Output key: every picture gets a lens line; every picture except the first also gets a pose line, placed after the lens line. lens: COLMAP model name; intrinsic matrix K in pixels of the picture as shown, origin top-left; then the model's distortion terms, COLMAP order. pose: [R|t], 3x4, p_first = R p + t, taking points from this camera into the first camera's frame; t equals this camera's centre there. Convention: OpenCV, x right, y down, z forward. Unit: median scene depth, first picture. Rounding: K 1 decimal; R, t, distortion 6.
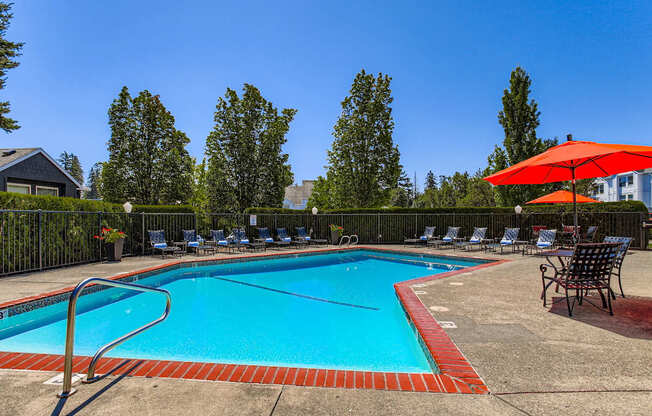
lens RADIAL K [[330.4, 0, 325.7], [0, 330.4, 218.8], [0, 0, 1]] dist [0.000273, 0.000711]
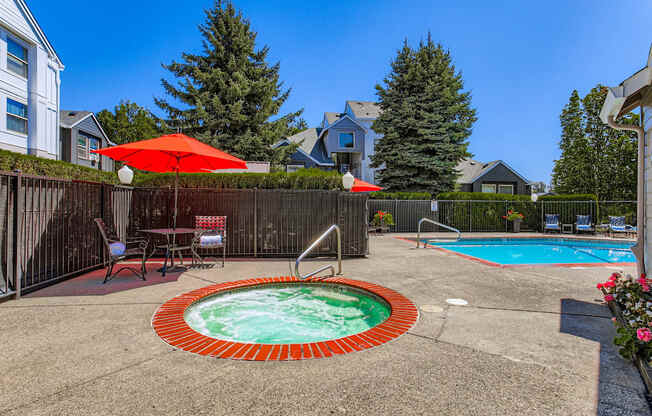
lens RADIAL K [[330.4, 0, 325.7], [0, 330.4, 218.8], [0, 0, 1]] dist [0.000273, 0.000711]
pose [[0.248993, 0.036135, -0.967831, 0.293342], [-0.006377, 0.999343, 0.035671, 0.005758], [0.968484, -0.002710, 0.249060, -0.112317]]
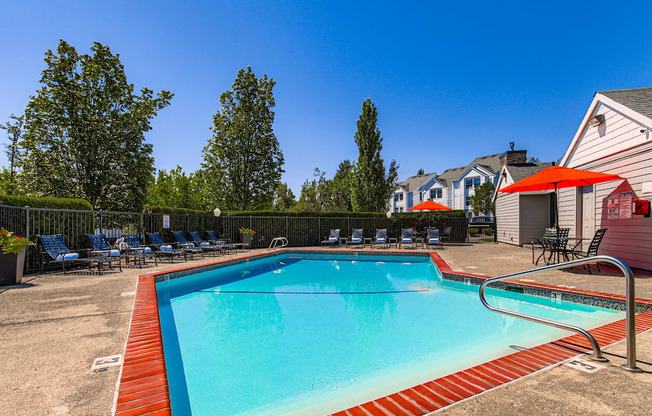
lens RADIAL K [[332.6, 0, 326.6], [0, 332.6, 225.6], [0, 0, 1]] dist [-0.000337, 0.000772]
pose [[0.825334, -0.000556, 0.564645, -0.240324], [0.002679, 0.999992, -0.002930, 0.011492], [-0.564639, 0.003931, 0.825329, 0.079791]]
